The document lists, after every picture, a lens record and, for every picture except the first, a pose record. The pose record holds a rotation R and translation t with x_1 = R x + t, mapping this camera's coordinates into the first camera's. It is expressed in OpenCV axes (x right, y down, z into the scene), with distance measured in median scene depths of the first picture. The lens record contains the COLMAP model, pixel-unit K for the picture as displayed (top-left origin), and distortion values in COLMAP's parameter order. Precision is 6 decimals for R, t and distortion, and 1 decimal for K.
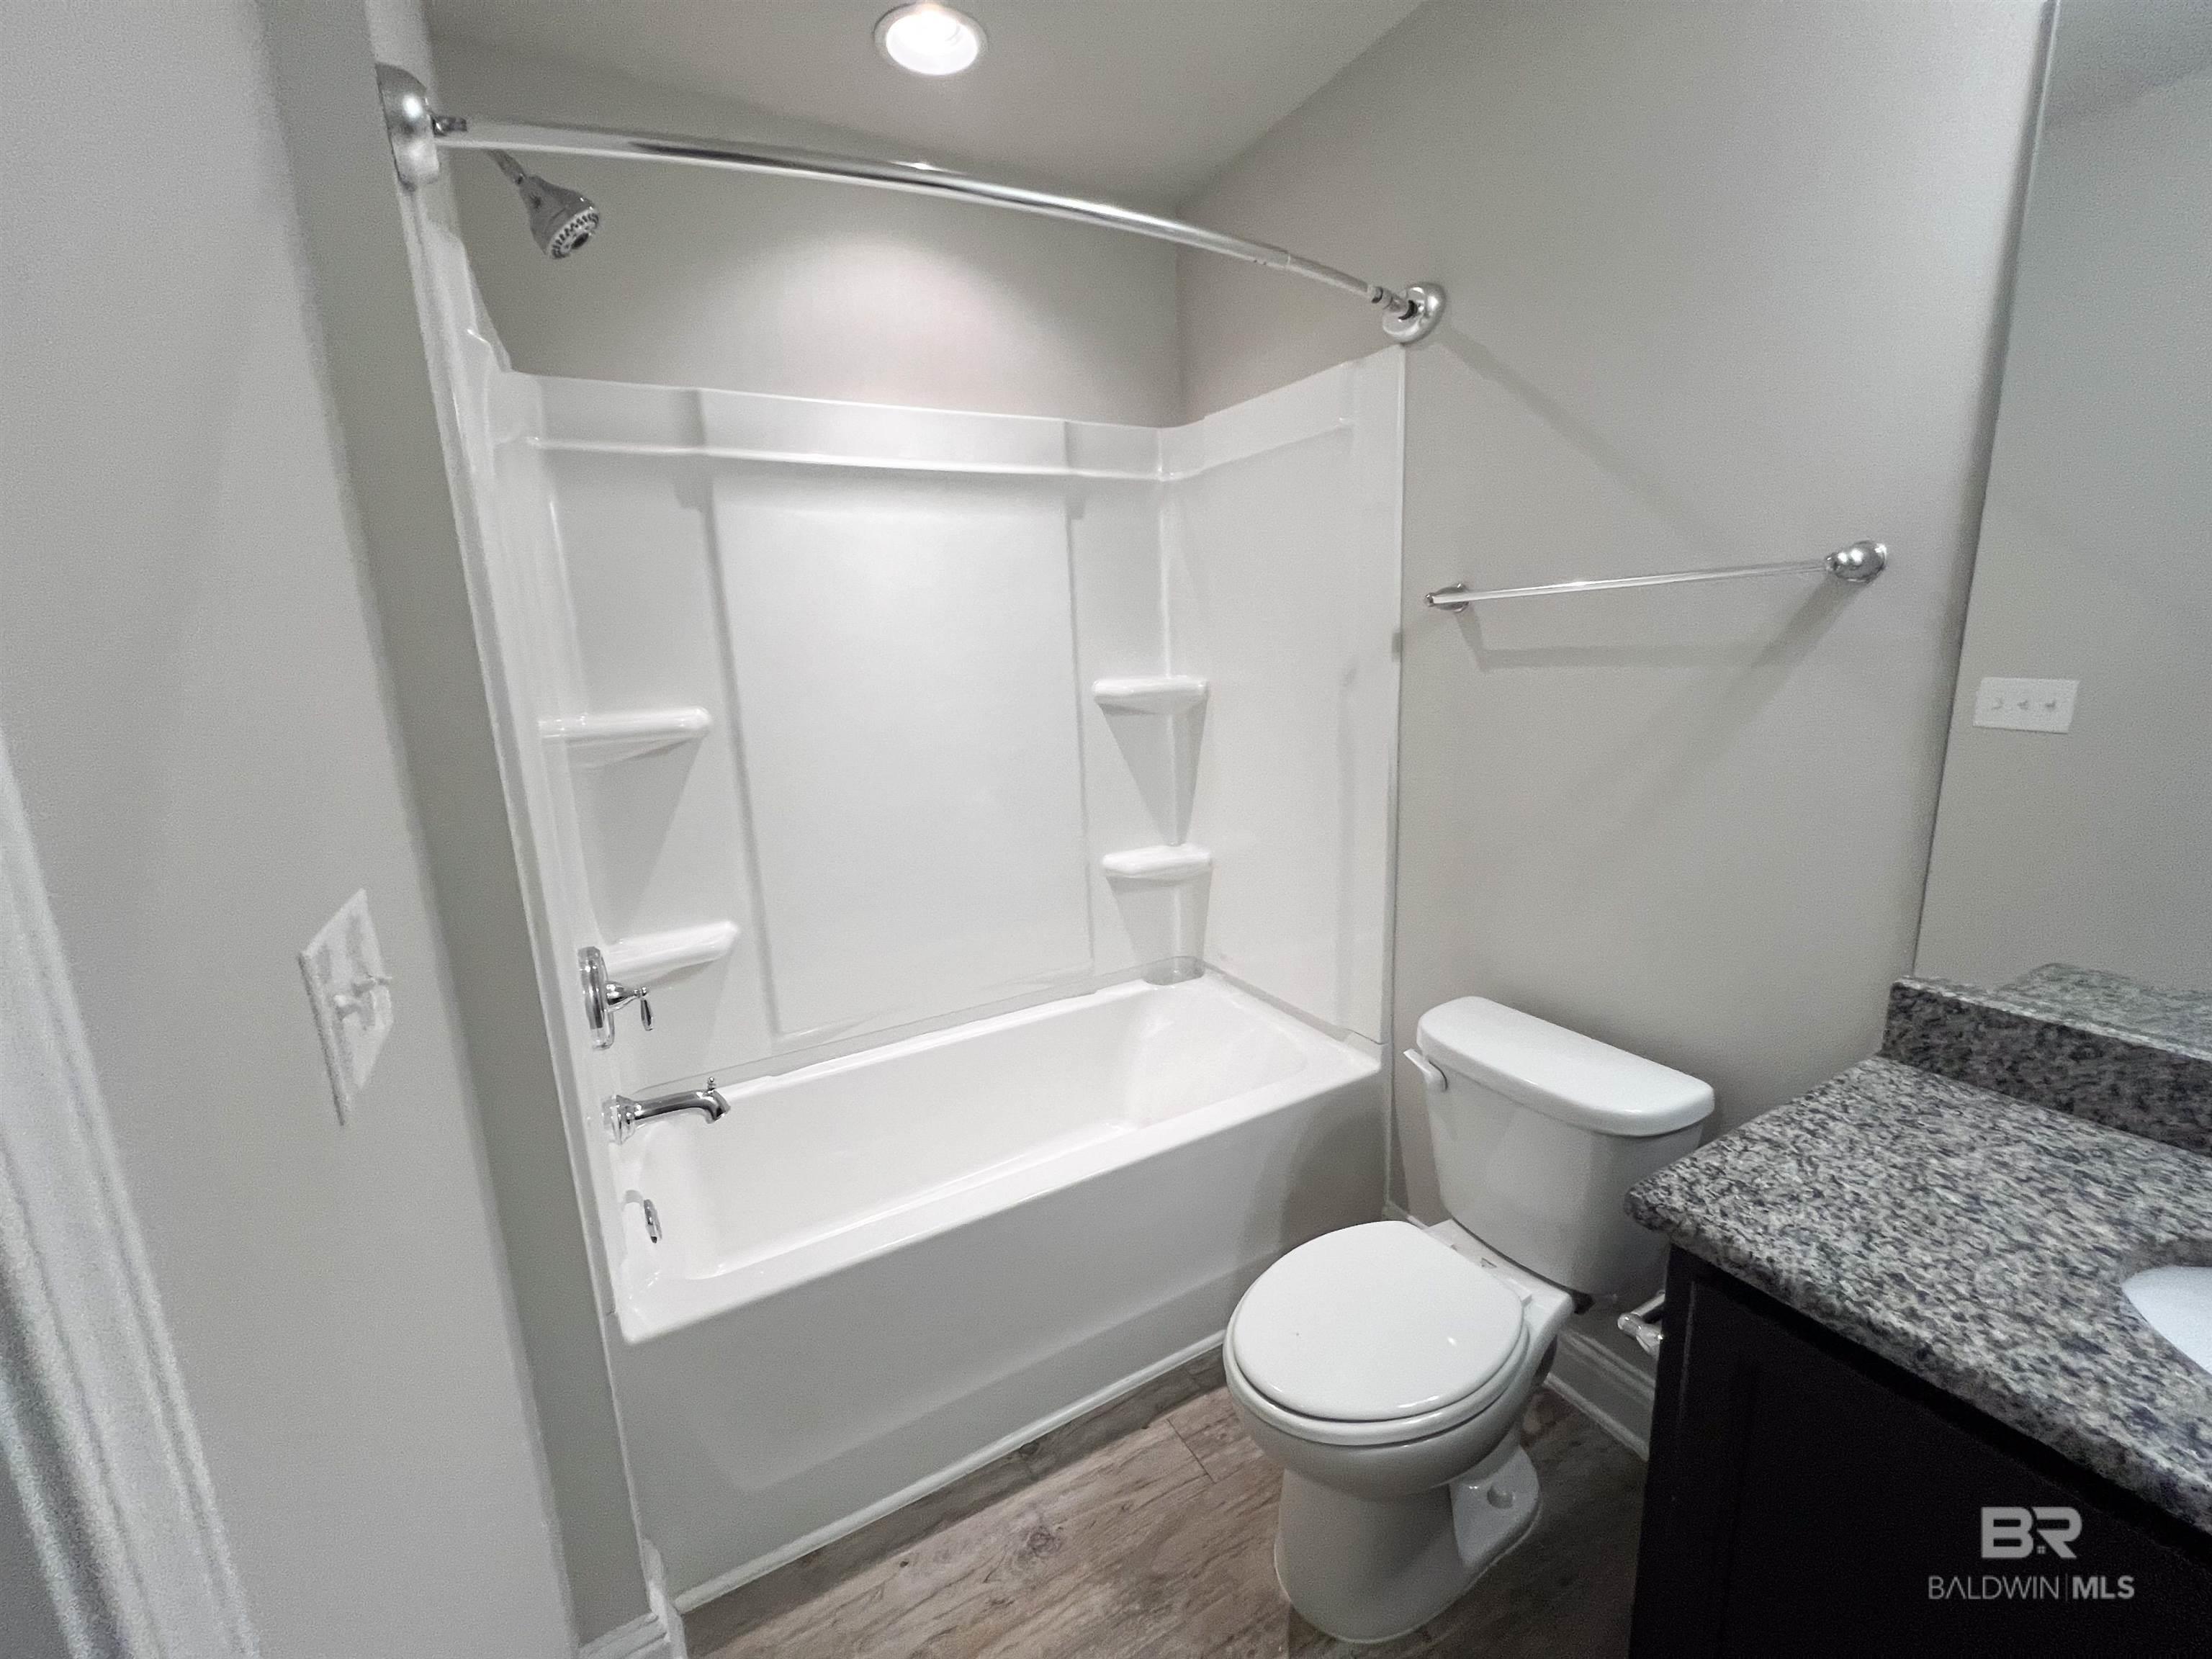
lens RADIAL K [[893.0, 0, 1103.8], [0, 893.0, 826.6], [0, 0, 1]] dist [-0.002170, 0.000186]
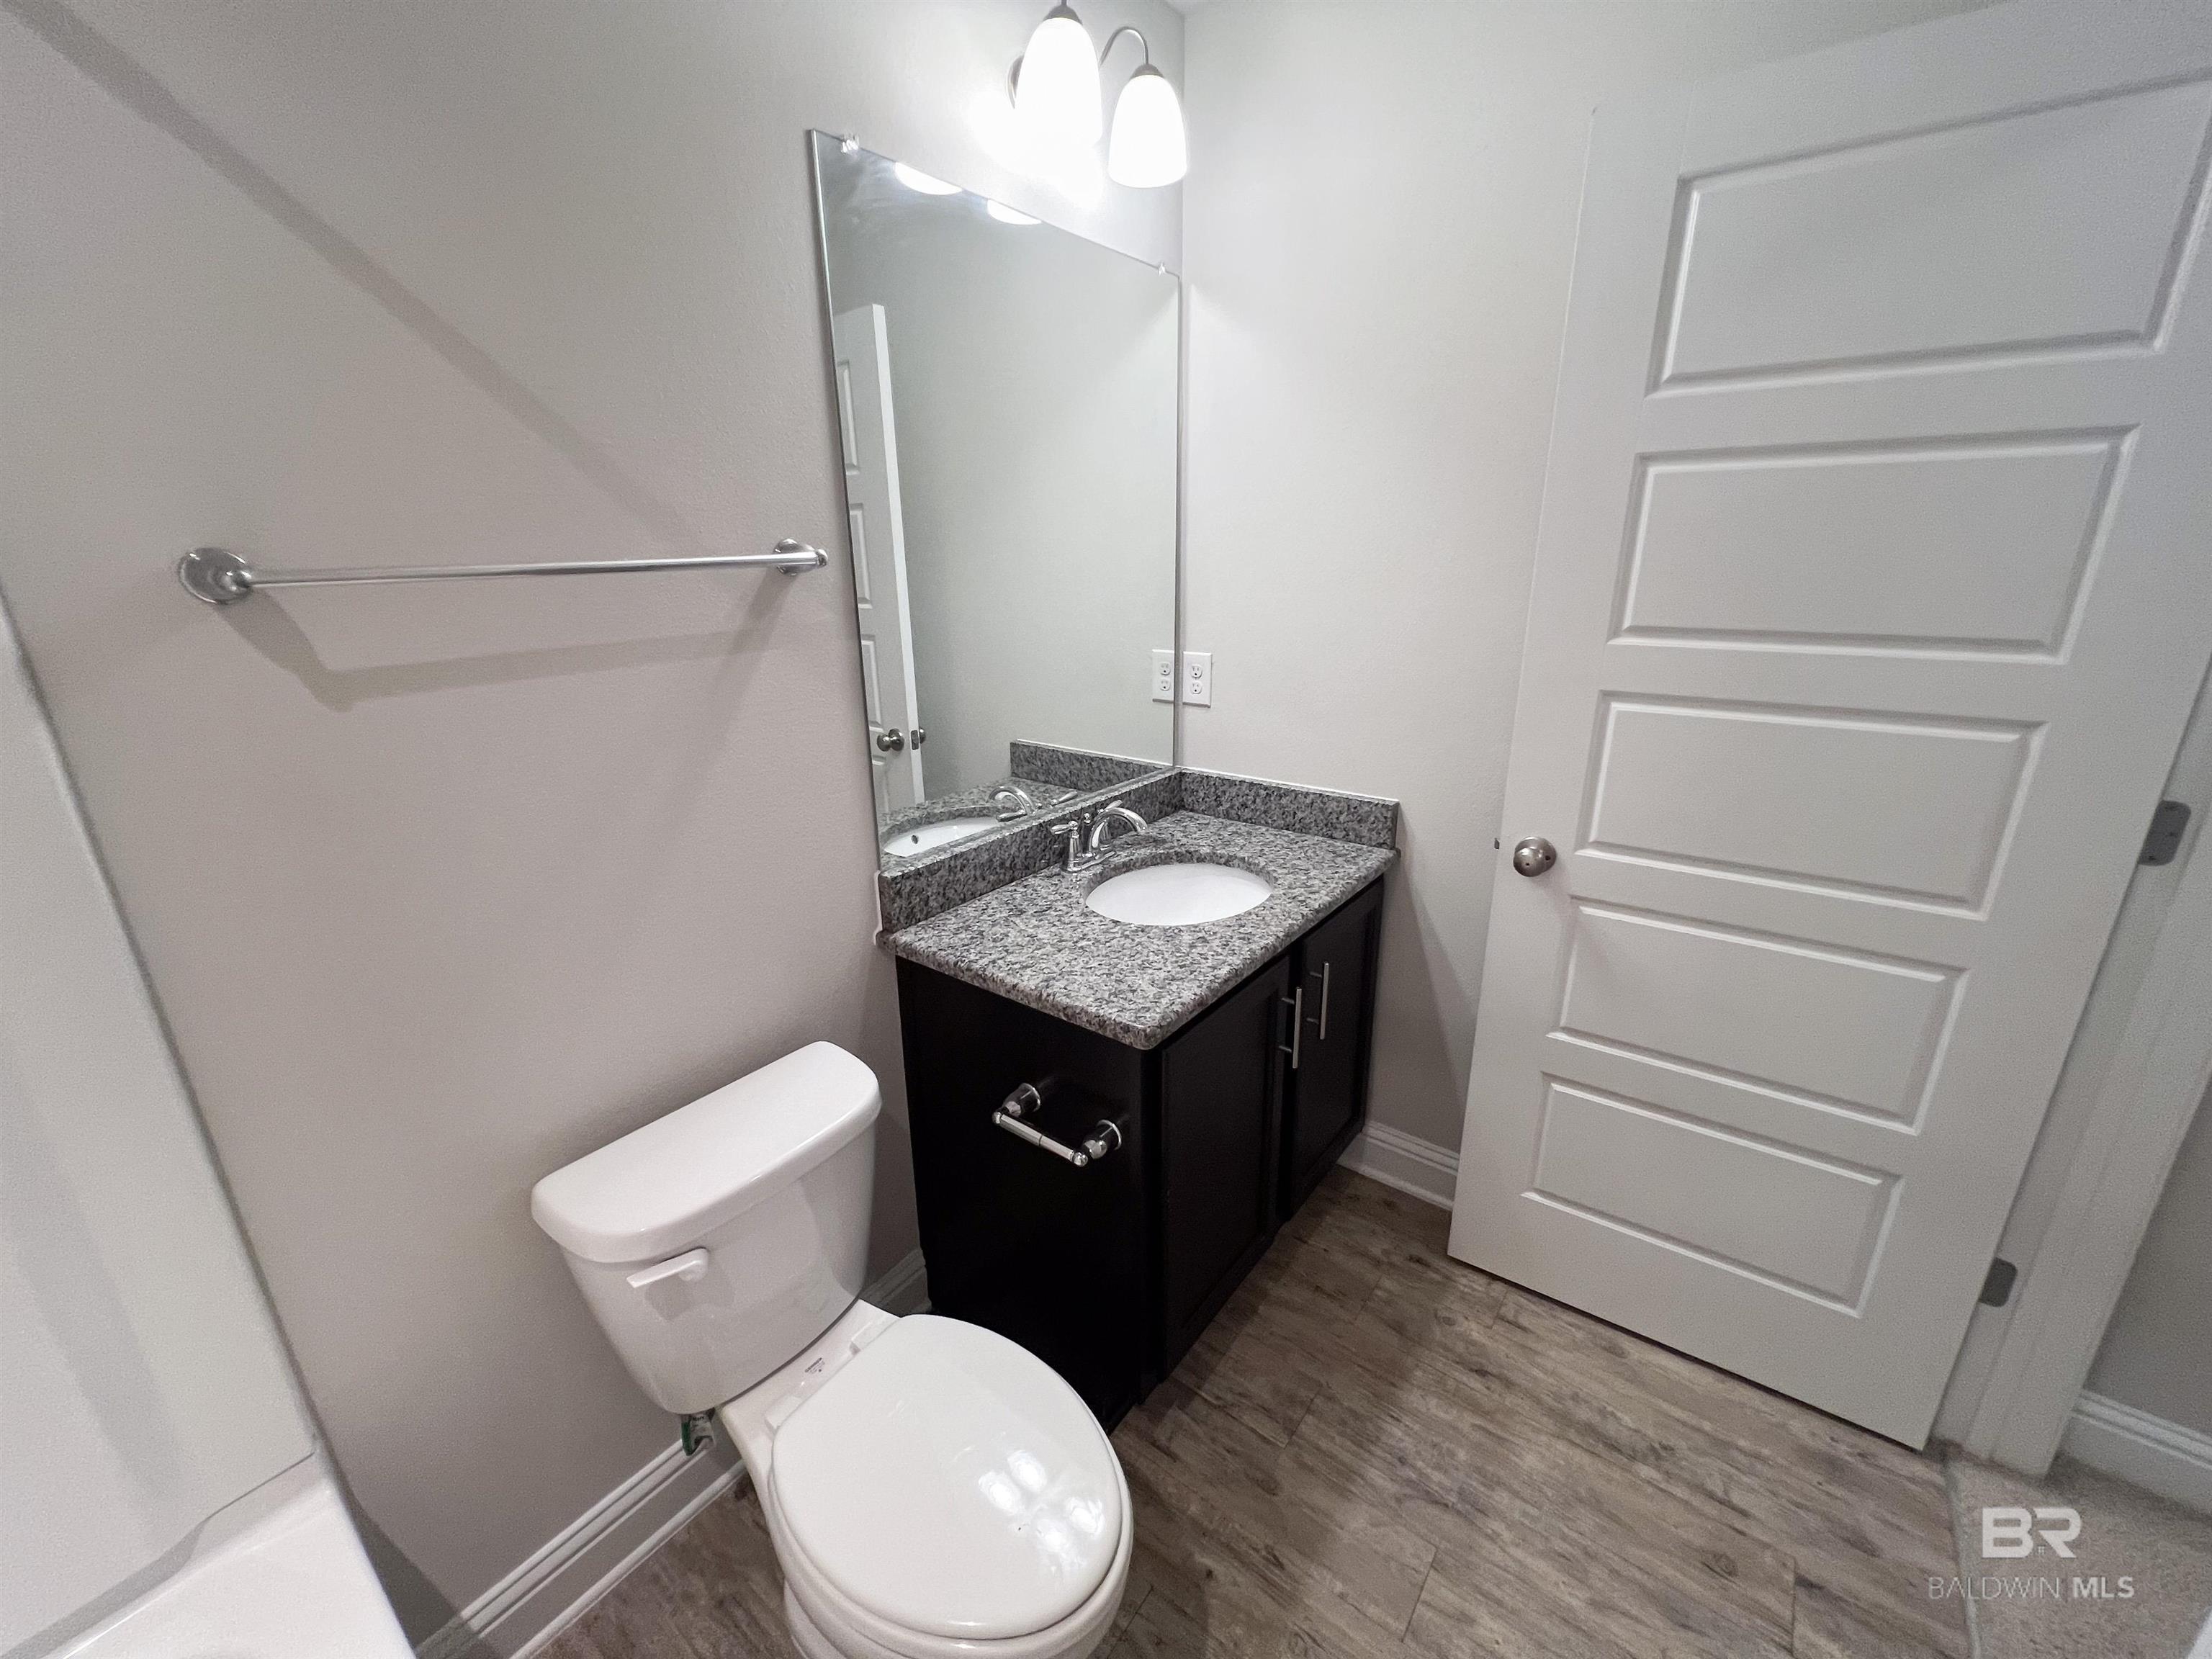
lens RADIAL K [[893.0, 0, 1105.6], [0, 893.0, 819.0], [0, 0, 1]] dist [-0.002170, 0.000186]
pose [[-0.398491, -0.224065, 0.889382, -0.452203], [0.209382, 0.921869, 0.326064, -0.298715], [-0.892953, 0.316154, -0.320441, 1.196047]]
